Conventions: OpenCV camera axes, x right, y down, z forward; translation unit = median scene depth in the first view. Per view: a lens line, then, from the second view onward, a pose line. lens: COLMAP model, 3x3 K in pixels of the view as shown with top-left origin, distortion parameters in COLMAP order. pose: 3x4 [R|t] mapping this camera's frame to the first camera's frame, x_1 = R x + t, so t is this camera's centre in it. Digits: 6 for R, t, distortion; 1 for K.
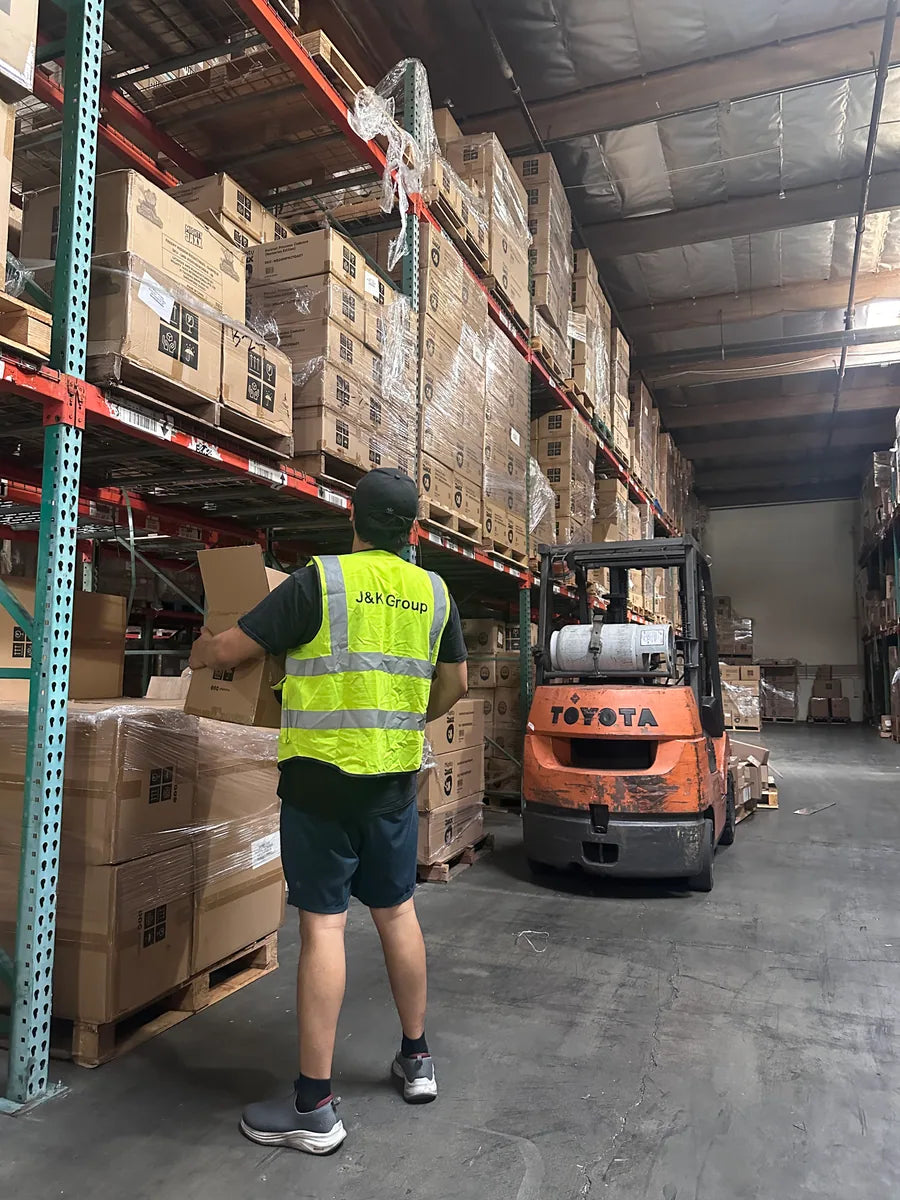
lens RADIAL K [[815.9, 0, 450.0], [0, 815.9, 600.0], [0, 0, 1]] dist [0.150396, -0.308074]
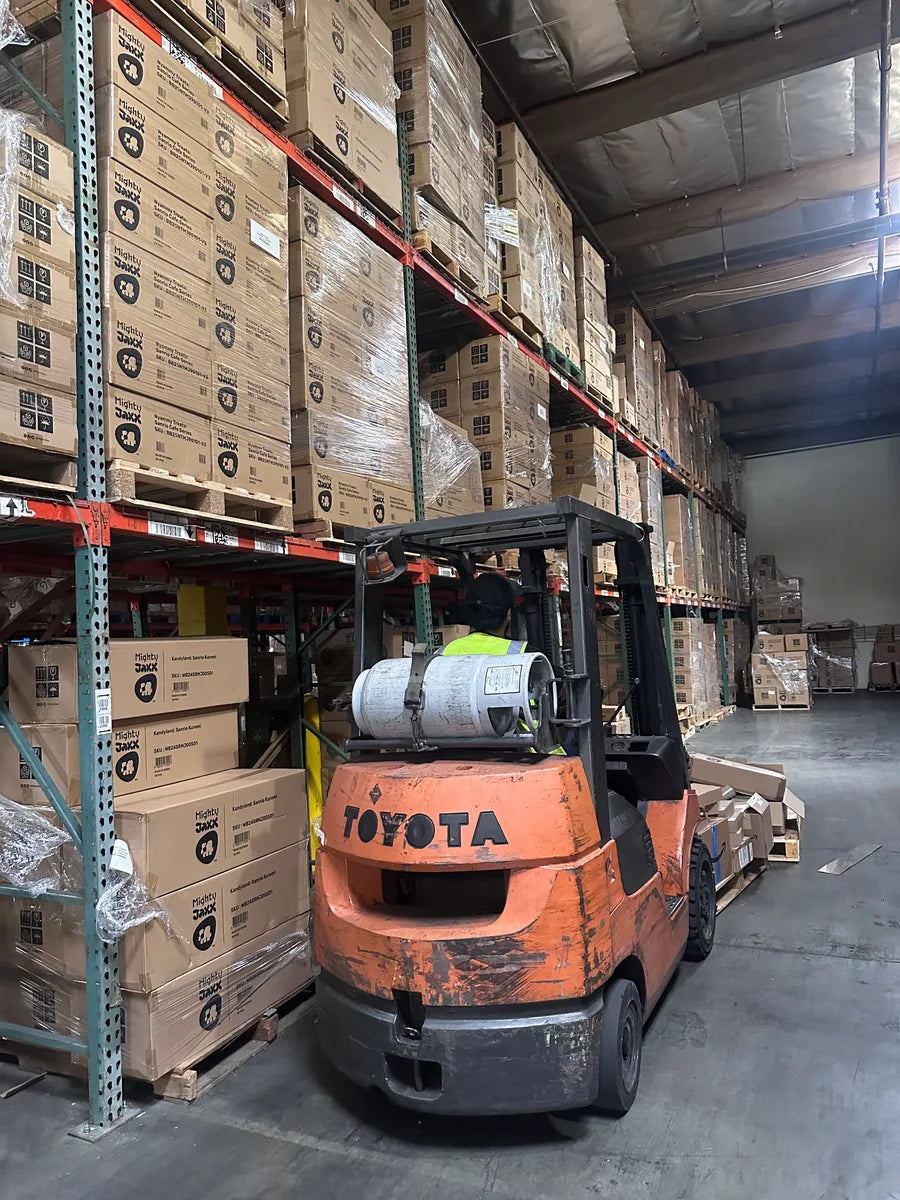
lens RADIAL K [[832.5, 0, 450.0], [0, 832.5, 600.0], [0, 0, 1]] dist [0.081522, -0.121332]
pose [[0.996130, -0.062766, -0.061531, 0.127724], [0.064719, 0.997445, 0.030263, -0.015813], [0.059474, -0.034128, 0.997646, 0.214825]]
